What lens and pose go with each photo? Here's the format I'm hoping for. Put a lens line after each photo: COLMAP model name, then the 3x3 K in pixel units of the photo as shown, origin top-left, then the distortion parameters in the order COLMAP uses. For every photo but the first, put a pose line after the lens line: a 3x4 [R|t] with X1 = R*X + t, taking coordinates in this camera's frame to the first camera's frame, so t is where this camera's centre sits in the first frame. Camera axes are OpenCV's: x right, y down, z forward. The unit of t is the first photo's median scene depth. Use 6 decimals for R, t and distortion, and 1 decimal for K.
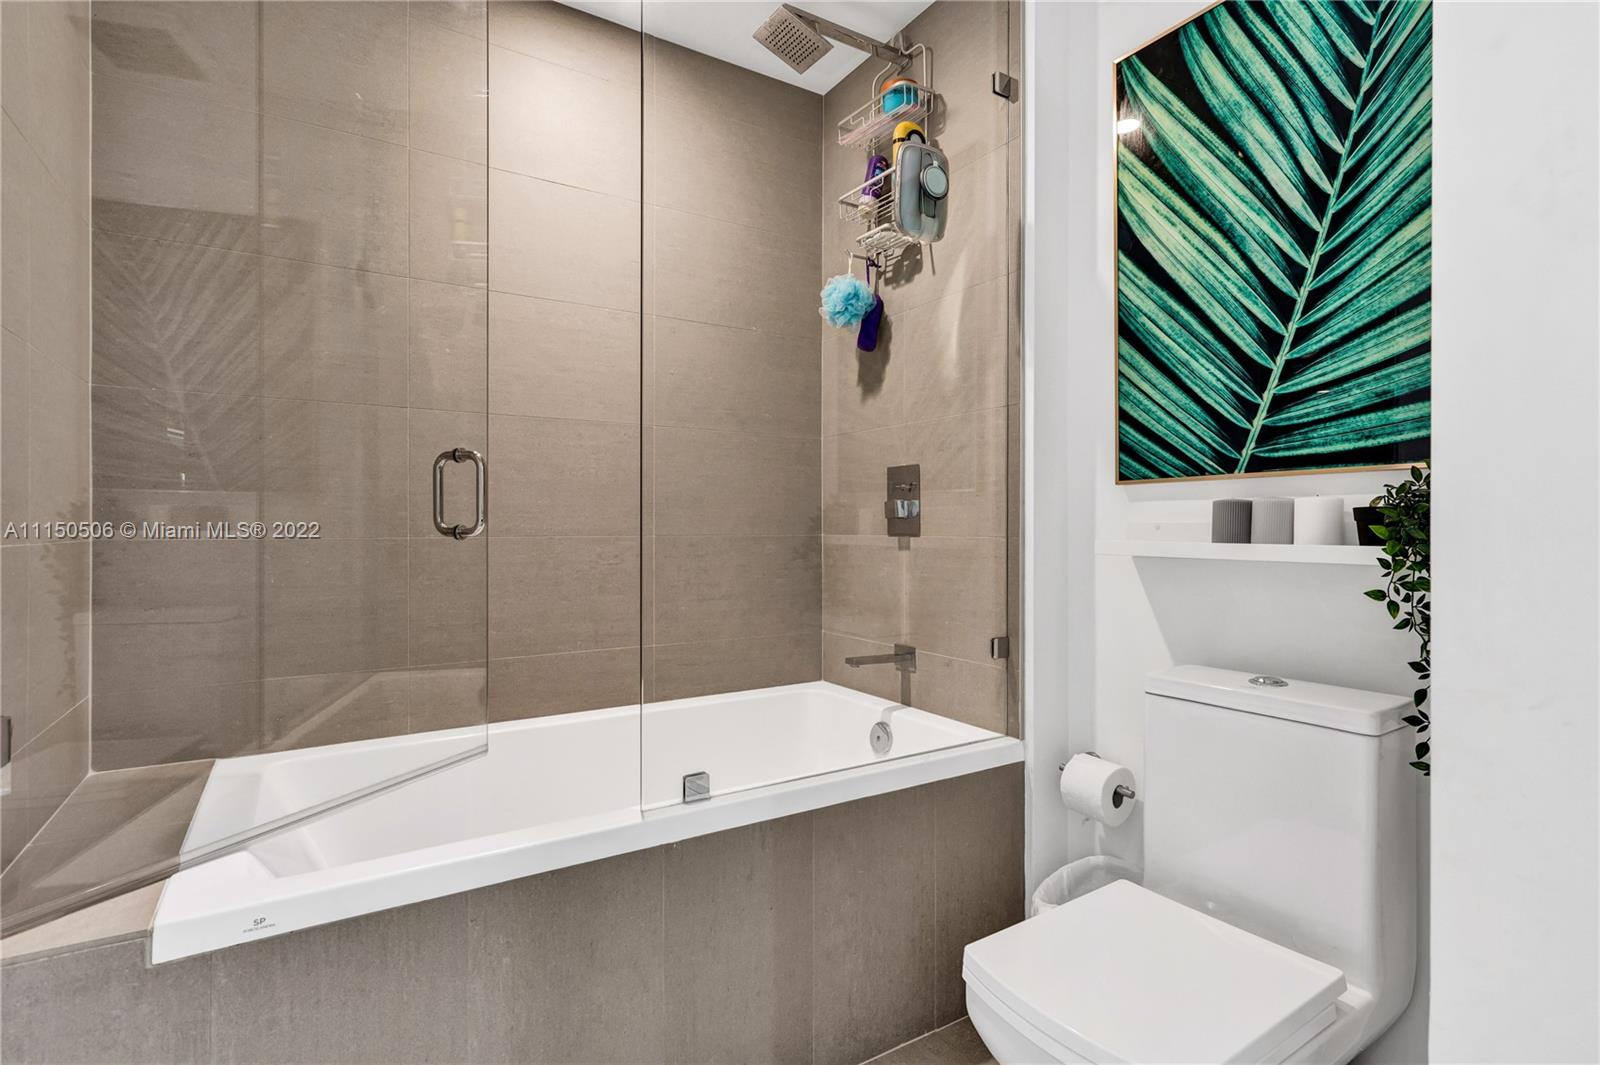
lens RADIAL K [[780.0, 0, 798.7], [0, 780.0, 527.6], [0, 0, 1]] dist [0.004267, -0.000214]
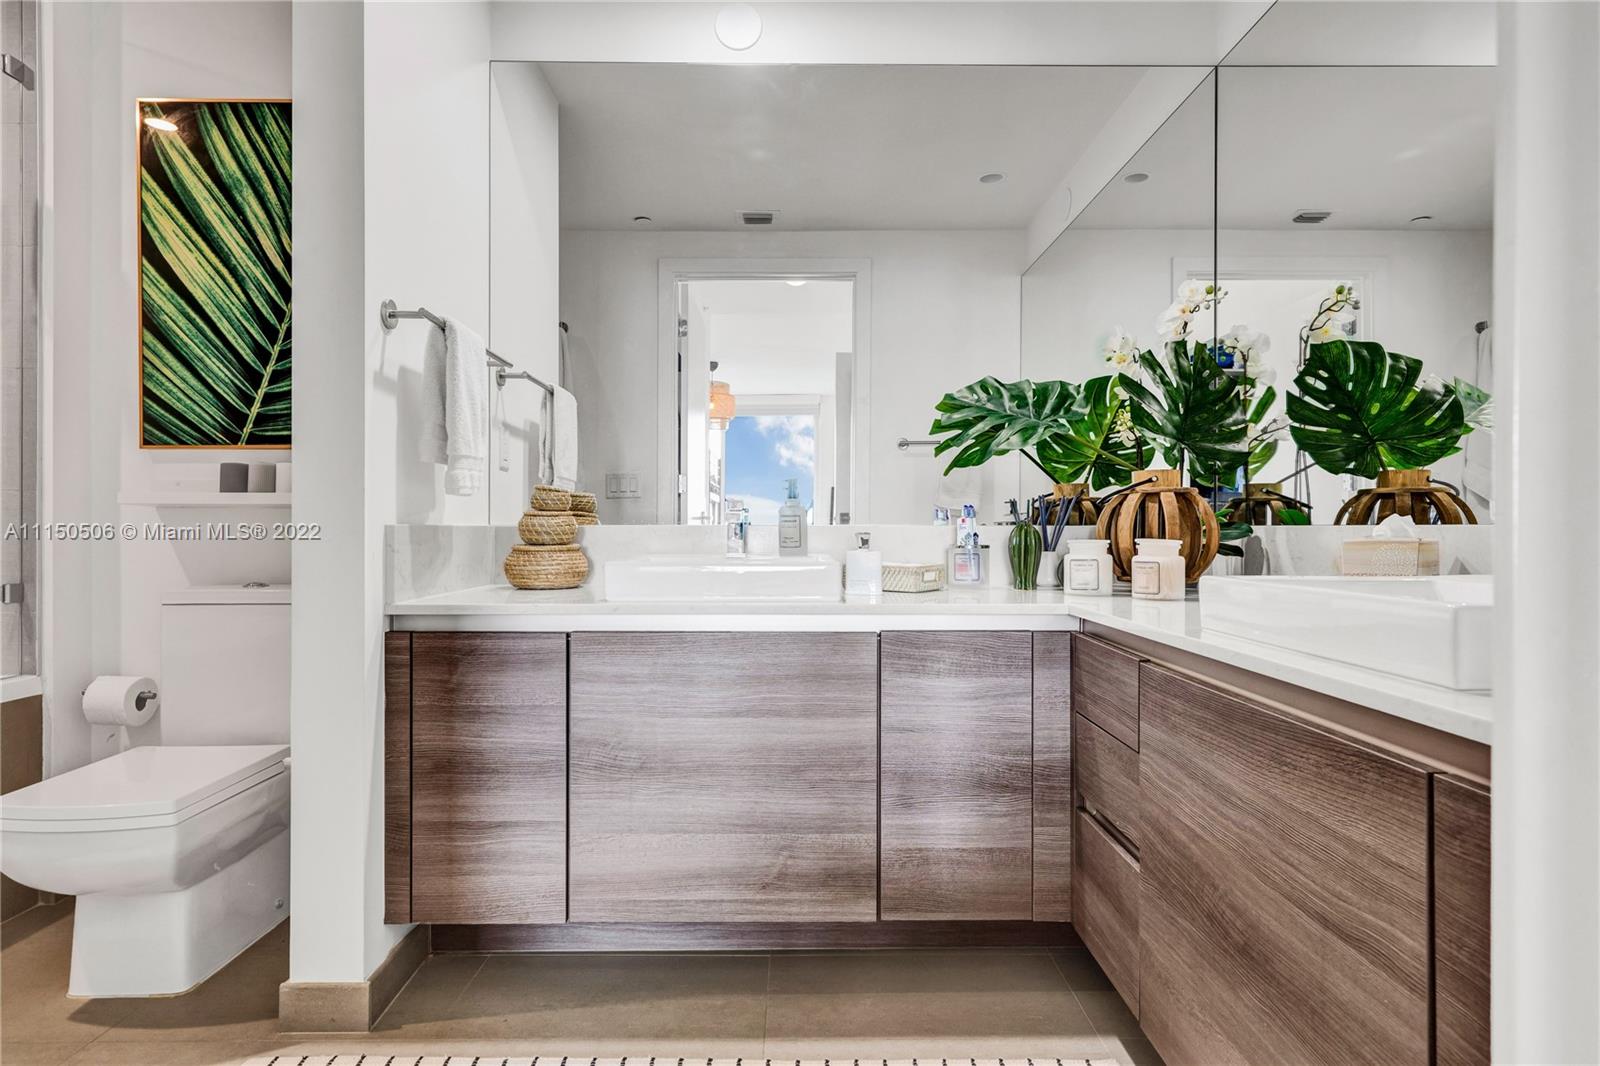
lens RADIAL K [[842.4, 0, 797.5], [0, 842.4, 528.1], [0, 0, 1]] dist [0.002757, 0.000587]
pose [[0.526570, 0.000498, 0.850132, -0.184342], [0.001748, 0.999997, -0.001668, 0.078793], [-0.850130, 0.002364, 0.526568, -0.604087]]
